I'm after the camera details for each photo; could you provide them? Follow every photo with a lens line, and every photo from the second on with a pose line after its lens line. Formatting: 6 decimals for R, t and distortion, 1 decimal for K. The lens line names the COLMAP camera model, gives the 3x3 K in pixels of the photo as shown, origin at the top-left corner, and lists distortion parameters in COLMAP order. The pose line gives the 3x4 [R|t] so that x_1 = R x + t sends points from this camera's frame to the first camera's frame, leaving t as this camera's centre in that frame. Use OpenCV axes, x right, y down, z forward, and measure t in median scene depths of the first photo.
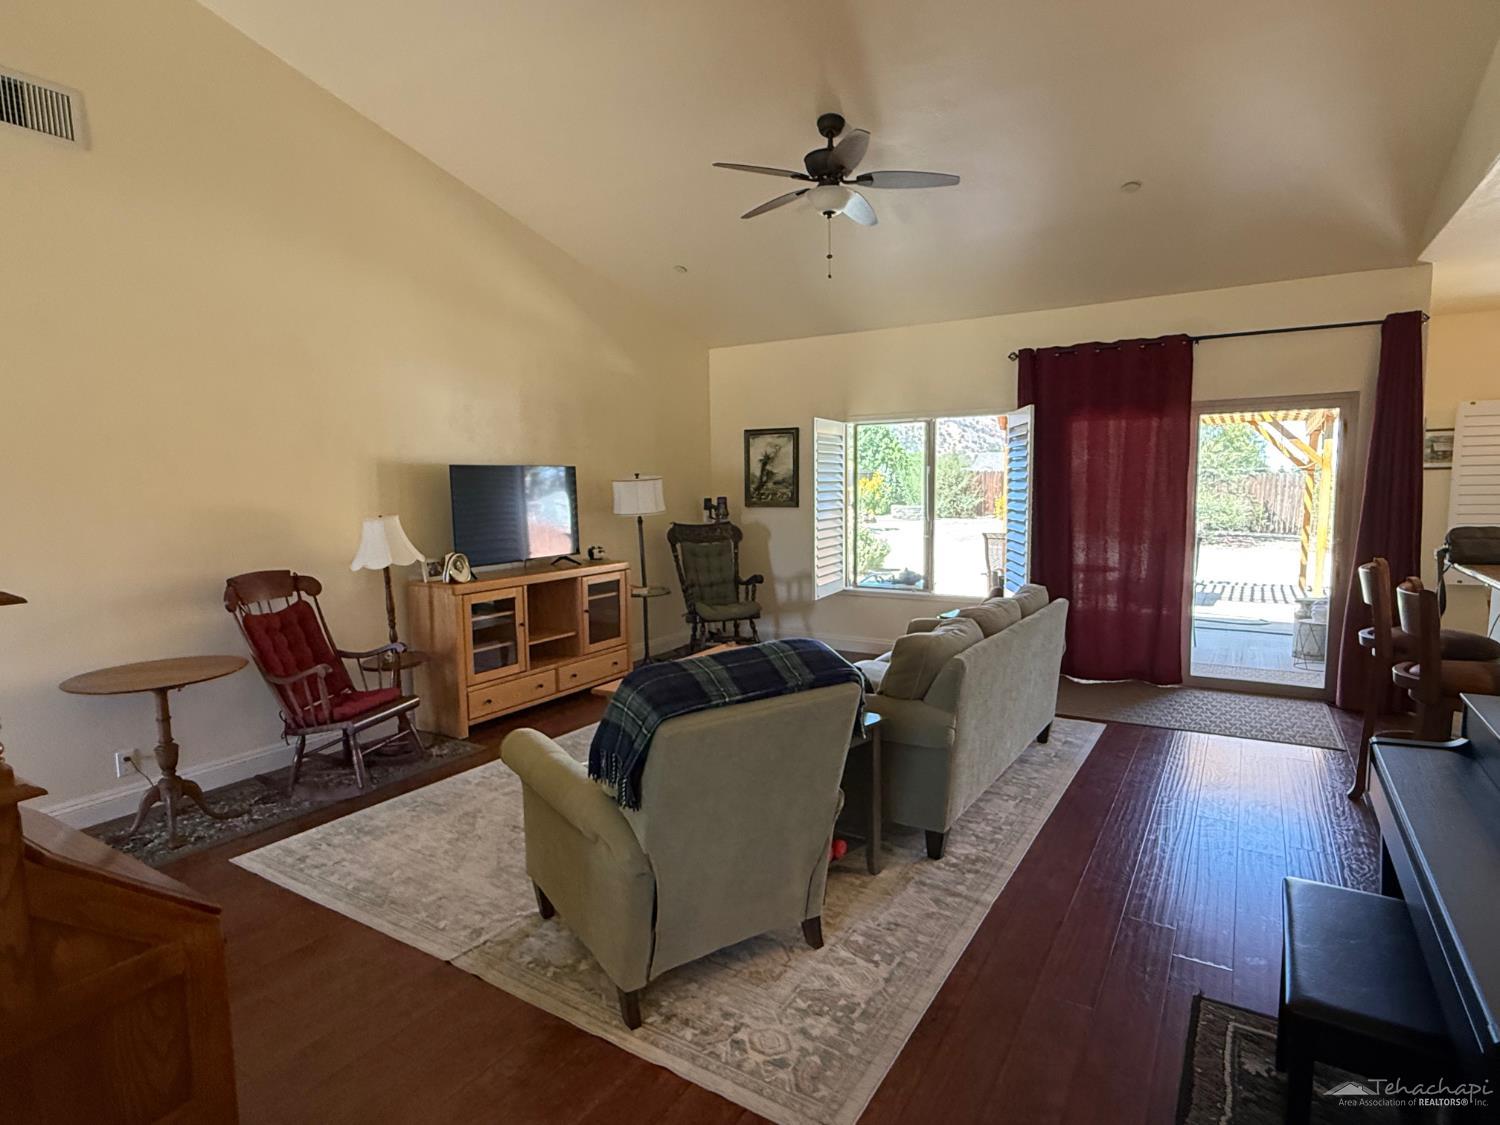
lens RADIAL K [[808.5, 0, 750.0], [0, 808.5, 562.5], [0, 0, 1]] dist [-0.001079, 0.000270]
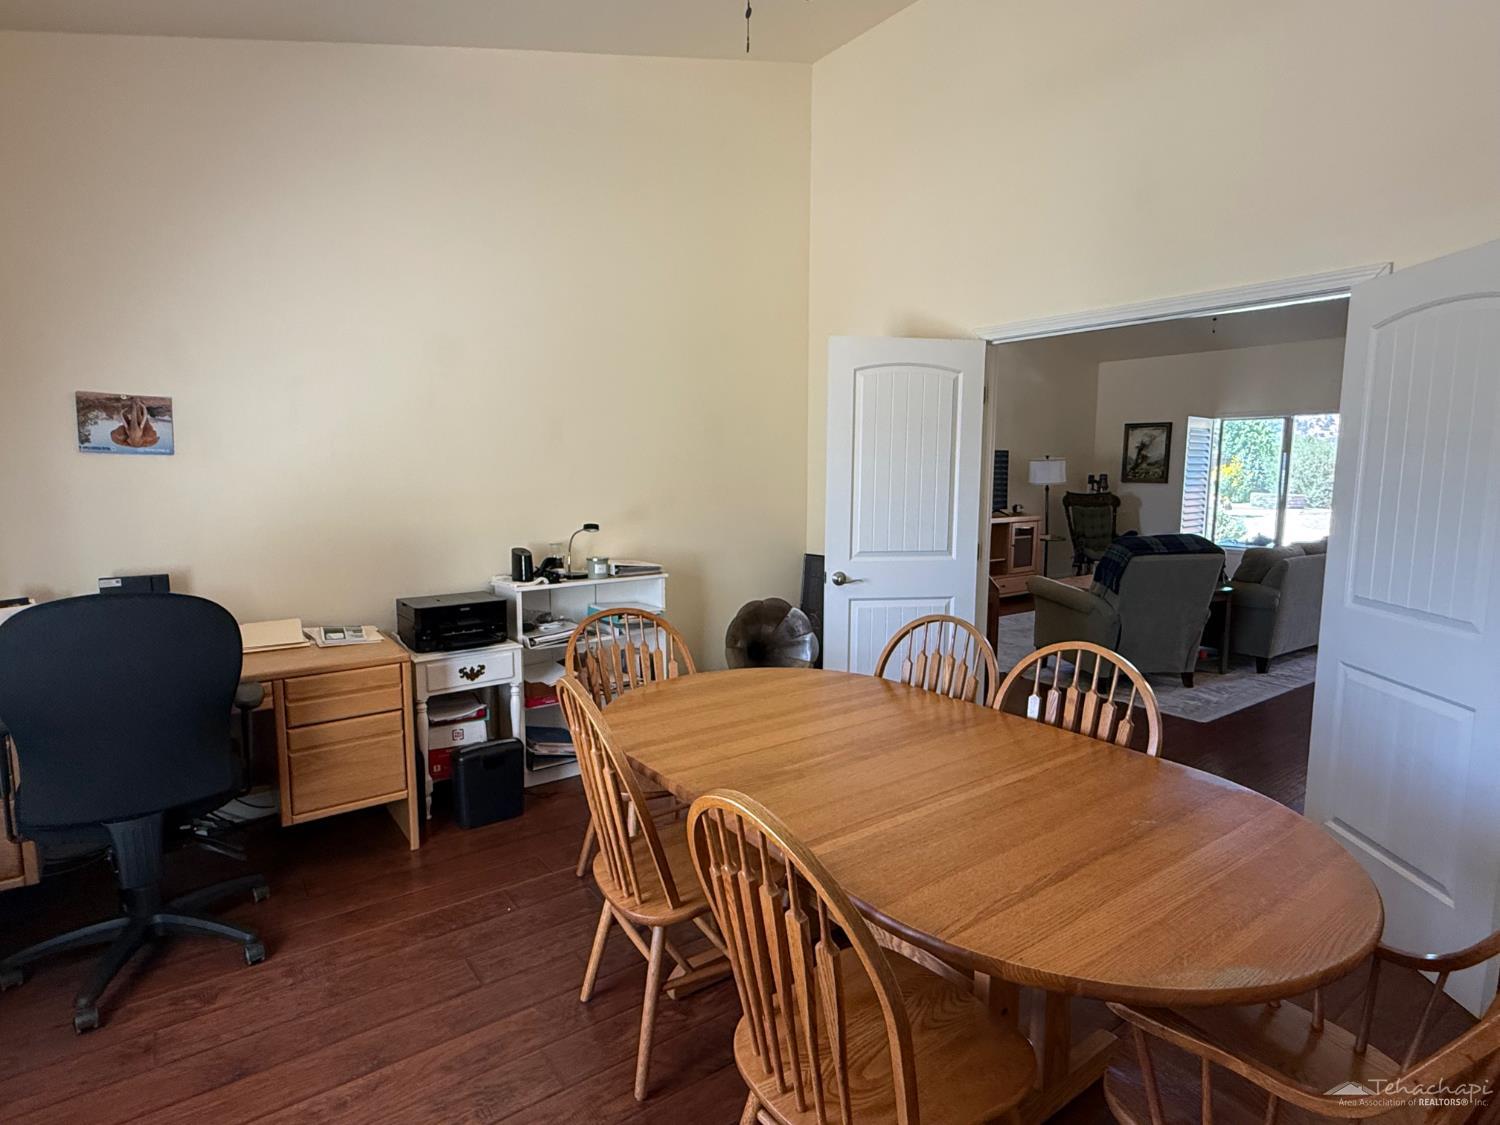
lens RADIAL K [[808.5, 0, 750.0], [0, 808.5, 562.5], [0, 0, 1]] dist [-0.001079, 0.000270]
pose [[0.927712, 0.062019, -0.368108, -0.080255], [-0.053951, 0.998025, 0.032179, 0.056252], [0.369377, -0.009993, 0.929226, -0.486040]]
